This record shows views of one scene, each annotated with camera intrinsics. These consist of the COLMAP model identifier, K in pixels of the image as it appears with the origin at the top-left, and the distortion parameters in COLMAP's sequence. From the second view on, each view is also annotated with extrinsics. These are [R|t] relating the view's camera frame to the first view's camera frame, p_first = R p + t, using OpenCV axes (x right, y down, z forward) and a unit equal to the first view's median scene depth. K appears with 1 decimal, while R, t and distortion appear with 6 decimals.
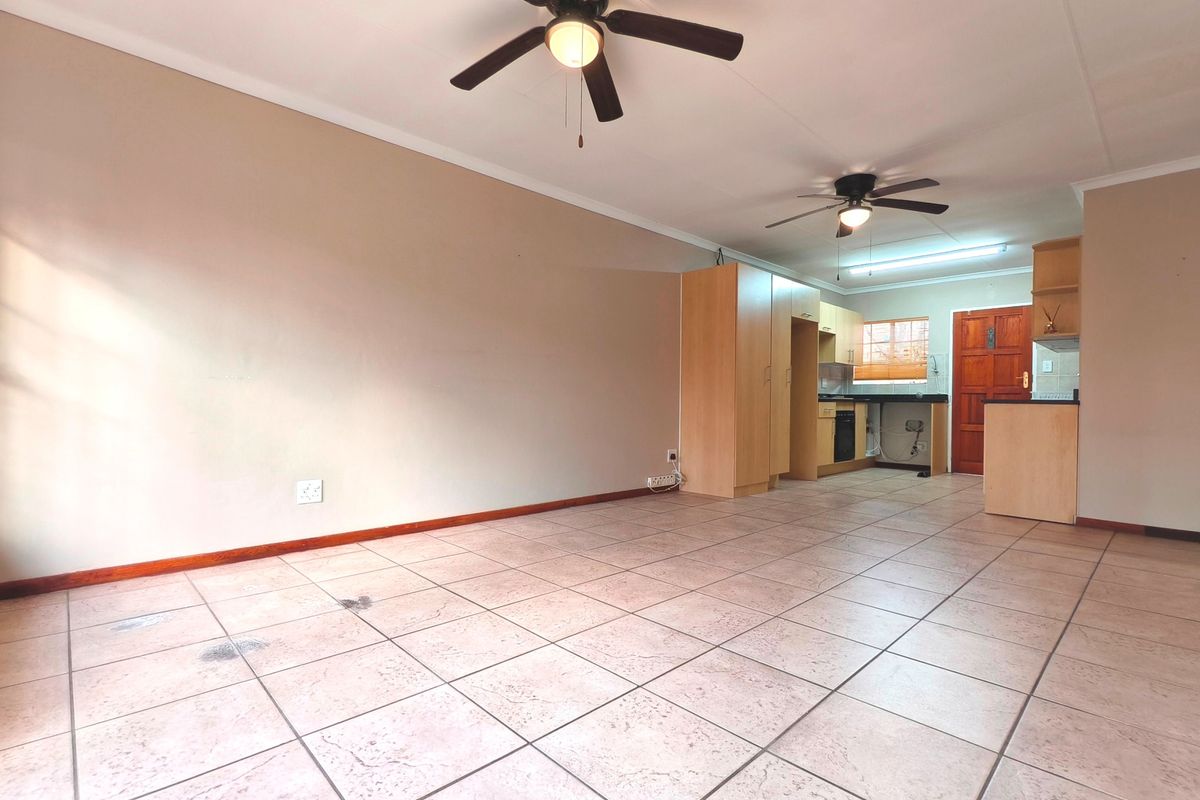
lens RADIAL K [[555.9, 0, 600.0], [0, 555.9, 400.0], [0, 0, 1]] dist [-0.003093, 0.000073]
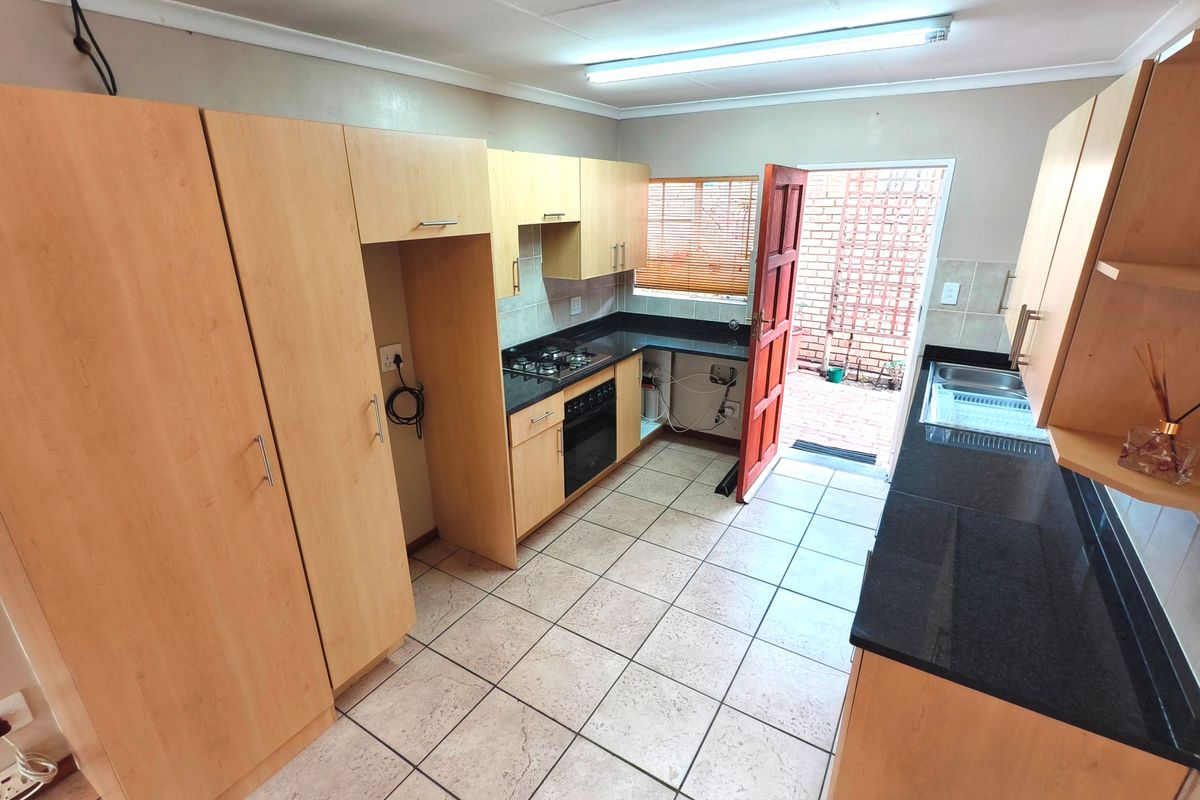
lens RADIAL K [[554.1, 0, 600.6], [0, 554.1, 399.6], [0, 0, 1]] dist [-0.001992, -0.000725]
pose [[0.969530, -0.104213, 0.221700, 0.771657], [0.021223, 0.937331, 0.347794, -0.338598], [-0.244051, -0.332491, 0.910982, 1.227754]]
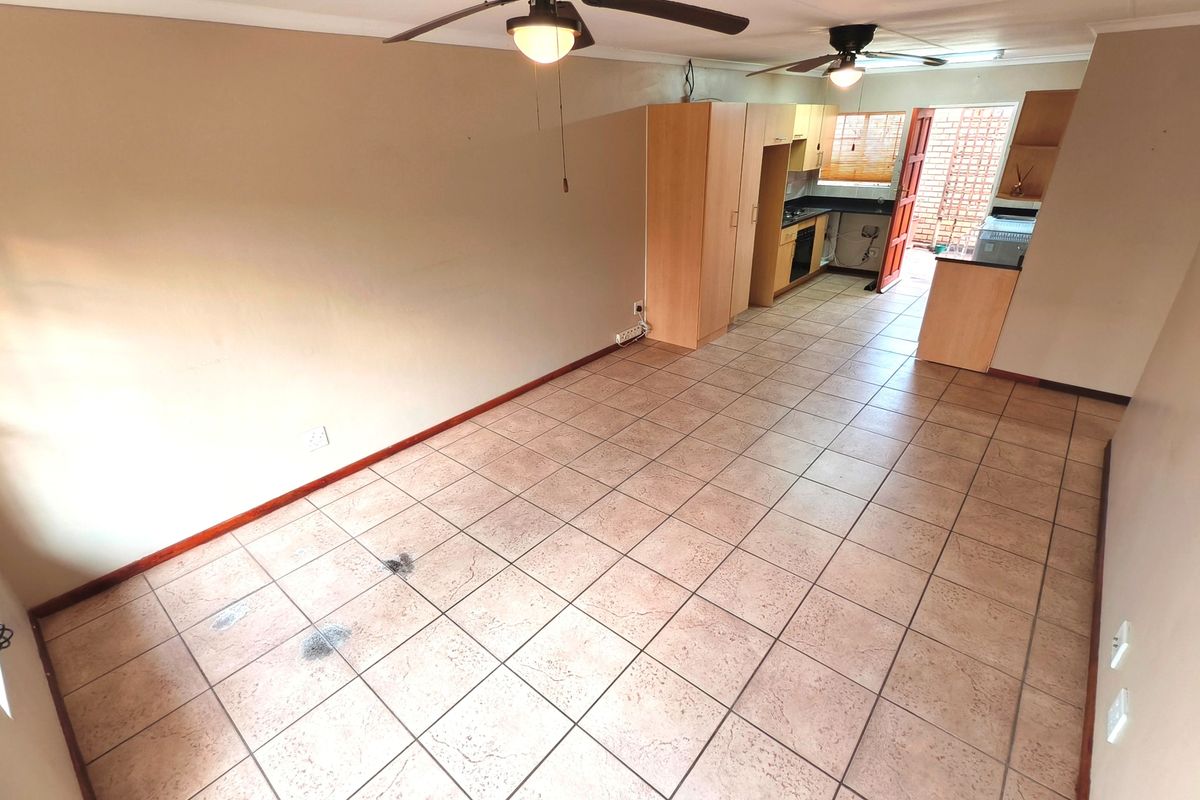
lens RADIAL K [[554.1, 0, 600.6], [0, 554.1, 399.6], [0, 0, 1]] dist [-0.001992, -0.000725]
pose [[0.994510, -0.077924, 0.069833, -0.045549], [0.038265, 0.892003, 0.450408, -0.386313], [-0.097389, -0.445263, 0.890088, 0.029152]]
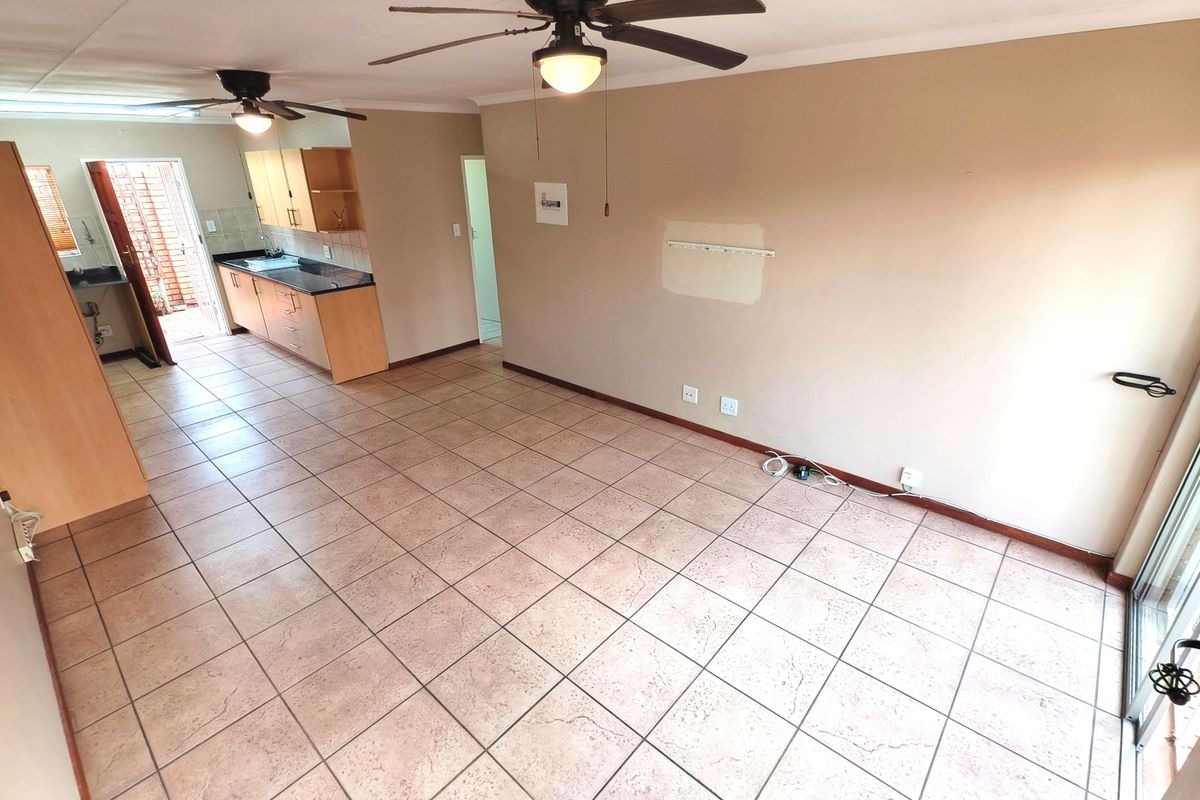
lens RADIAL K [[554.1, 0, 600.6], [0, 554.1, 399.6], [0, 0, 1]] dist [-0.001992, -0.000725]
pose [[-0.073550, -0.407063, 0.910434, -0.710905], [0.015194, 0.912343, 0.409144, -0.385568], [-0.997176, 0.043926, -0.060918, 0.750628]]
